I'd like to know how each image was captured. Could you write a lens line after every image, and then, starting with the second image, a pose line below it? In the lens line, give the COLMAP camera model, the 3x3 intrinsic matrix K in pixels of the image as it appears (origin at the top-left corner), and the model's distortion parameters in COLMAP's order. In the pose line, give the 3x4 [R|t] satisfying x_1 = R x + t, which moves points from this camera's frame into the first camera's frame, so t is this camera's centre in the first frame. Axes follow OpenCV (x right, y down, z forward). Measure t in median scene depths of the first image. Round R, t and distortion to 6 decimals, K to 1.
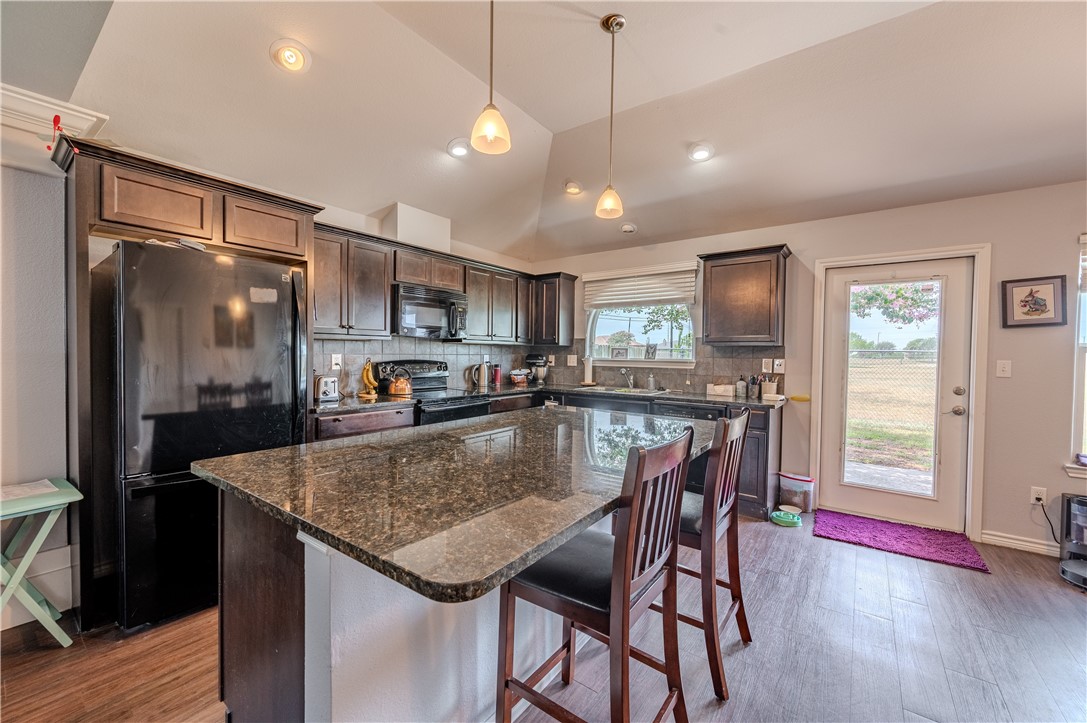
lens RADIAL K [[427.8, 0, 540.6], [0, 427.8, 358.1], [0, 0, 1]] dist [0.000649, -0.000777]
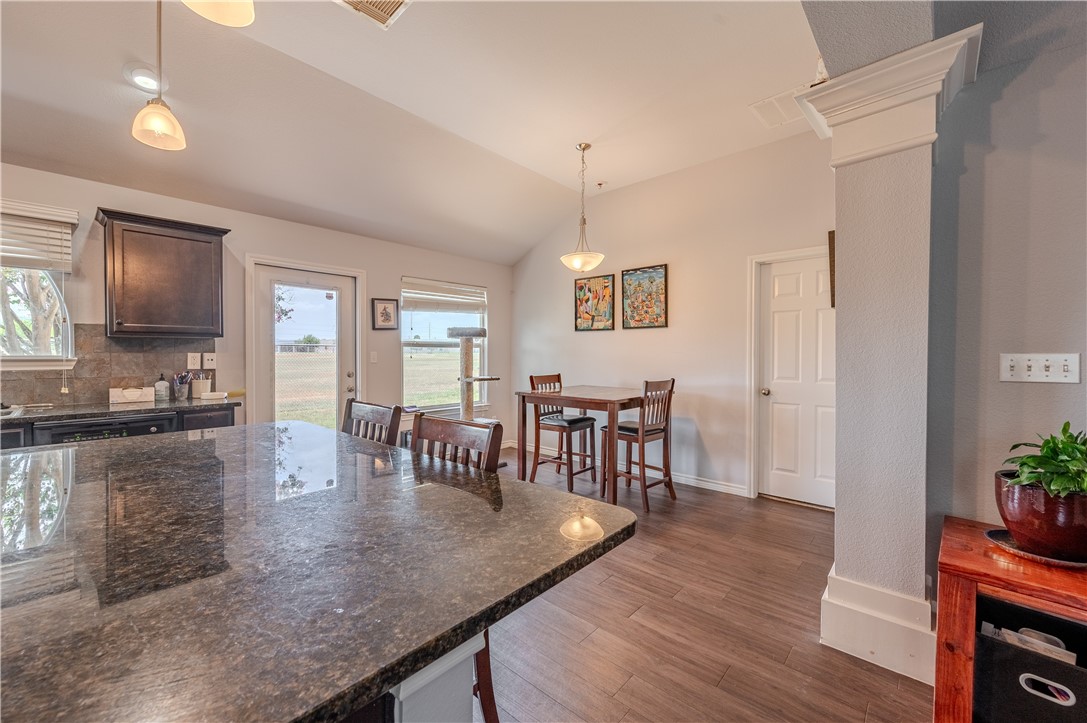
lens RADIAL K [[427.8, 0, 553.2], [0, 427.8, 361.5], [0, 0, 1]] dist [0.000649, -0.000777]
pose [[0.087974, -0.034060, 0.995540, -0.270844], [0.008822, 0.999403, 0.033412, -0.003837], [-0.996084, 0.005843, 0.088222, 0.193400]]
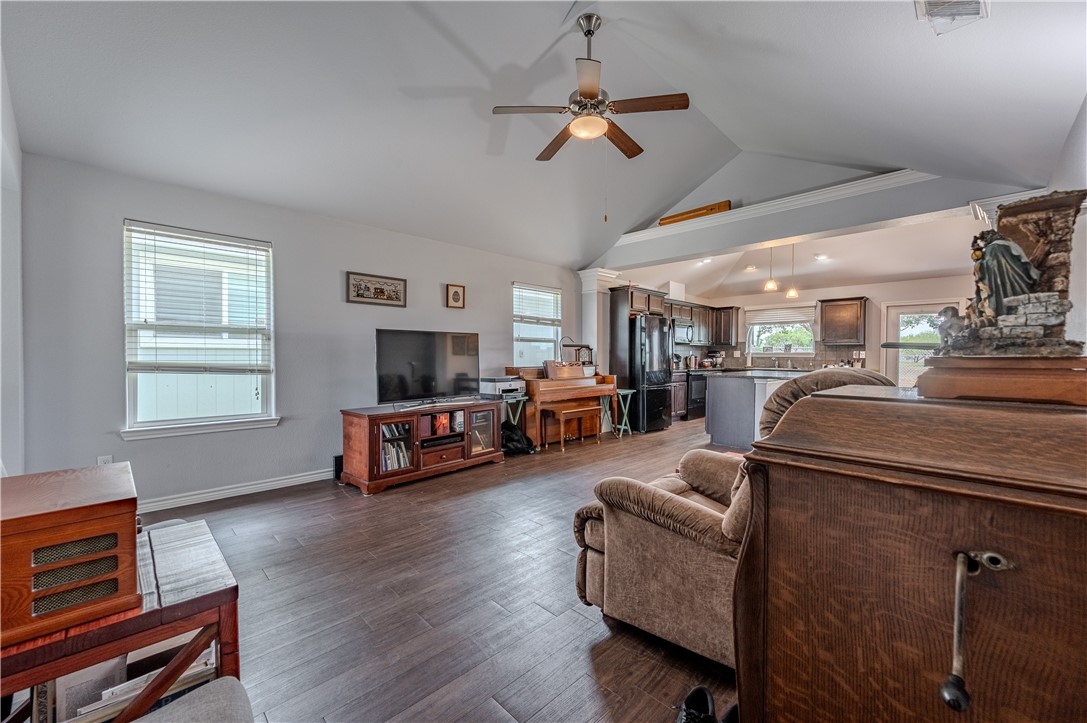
lens RADIAL K [[427.8, 0, 540.7], [0, 427.8, 359.2], [0, 0, 1]] dist [0.000649, -0.000777]
pose [[0.988836, -0.005585, -0.148905, -0.630178], [0.005175, 0.999982, -0.003143, 0.038467], [0.148920, 0.002338, 0.988847, -1.197403]]
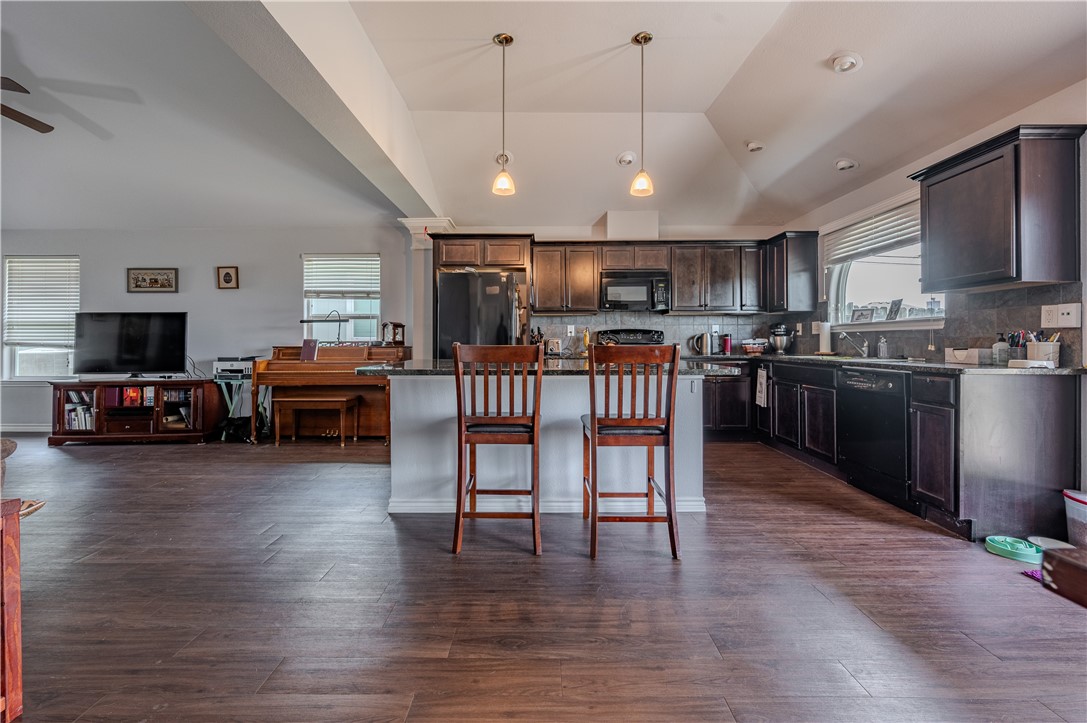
lens RADIAL K [[427.8, 0, 535.8], [0, 427.8, 338.7], [0, 0, 1]] dist [0.000649, -0.000777]
pose [[0.595074, -0.018164, -0.803466, 0.577644], [-0.000918, 0.999729, -0.023281, 0.064617], [0.803671, 0.014592, 0.594896, 0.029755]]
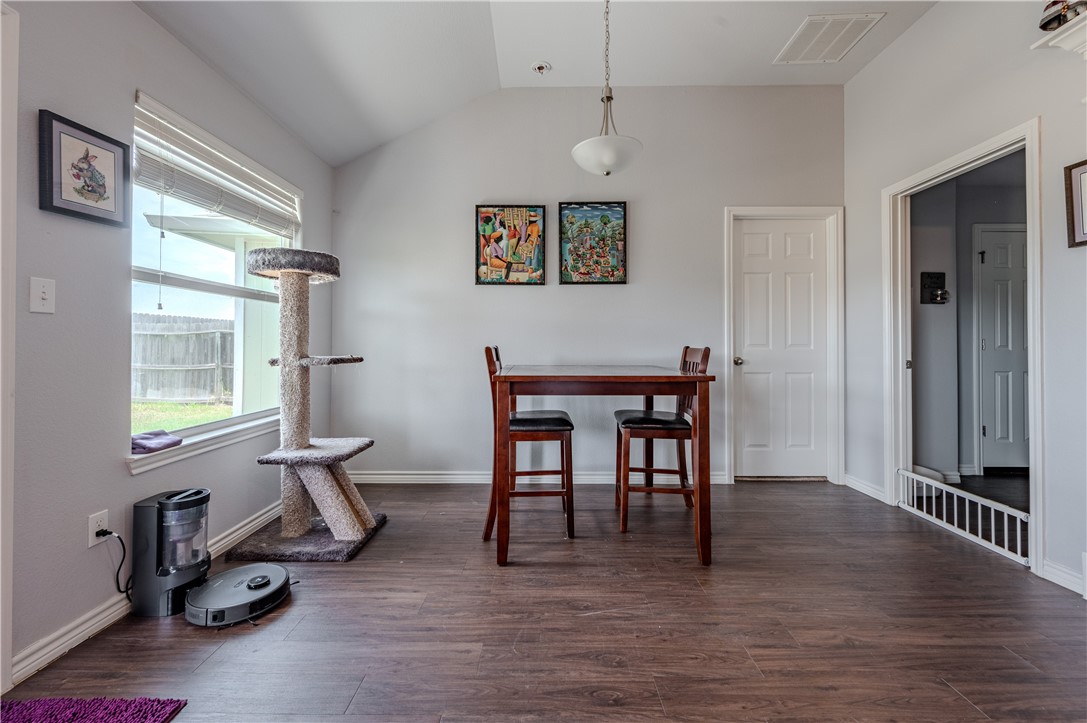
lens RADIAL K [[427.8, 0, 537.8], [0, 427.8, 343.0], [0, 0, 1]] dist [0.000649, -0.000777]
pose [[-0.585279, -0.008887, 0.810784, 0.290053], [-0.000880, 0.999946, 0.010325, 0.057667], [-0.810832, 0.005329, -0.585255, 0.653531]]
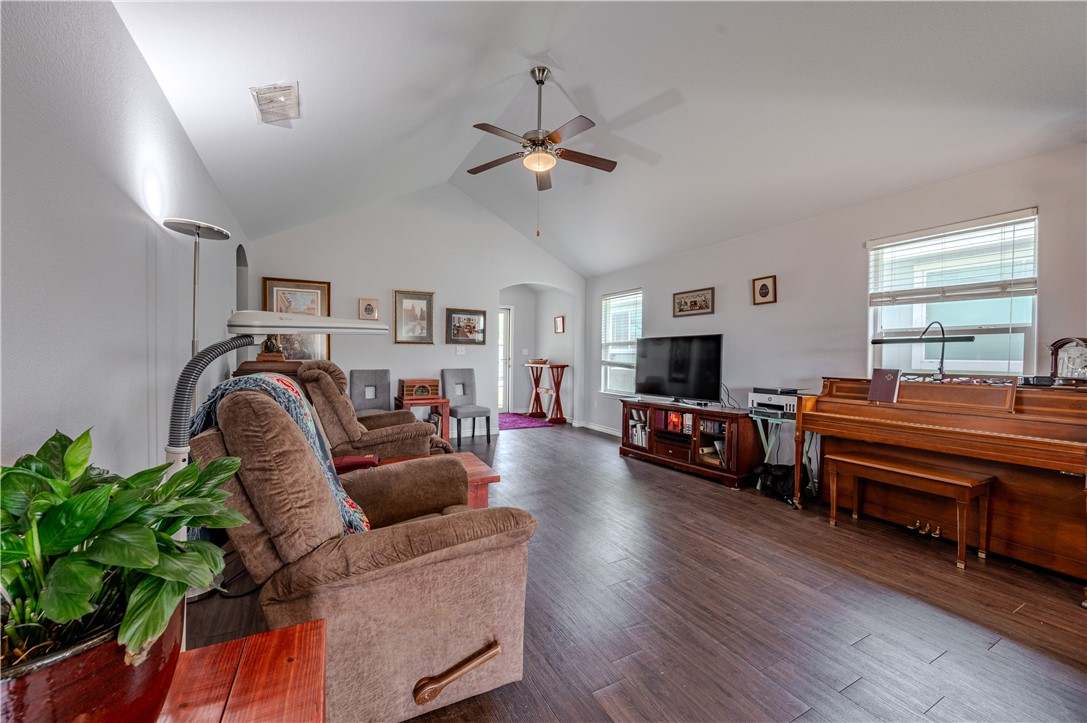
lens RADIAL K [[427.8, 0, 541.0], [0, 427.8, 354.9], [0, 0, 1]] dist [0.000649, -0.000777]
pose [[-0.426326, -0.022211, -0.904297, 0.174871], [-0.030855, 0.999474, -0.010002, 0.039134], [0.904043, 0.023638, -0.426787, 0.003061]]
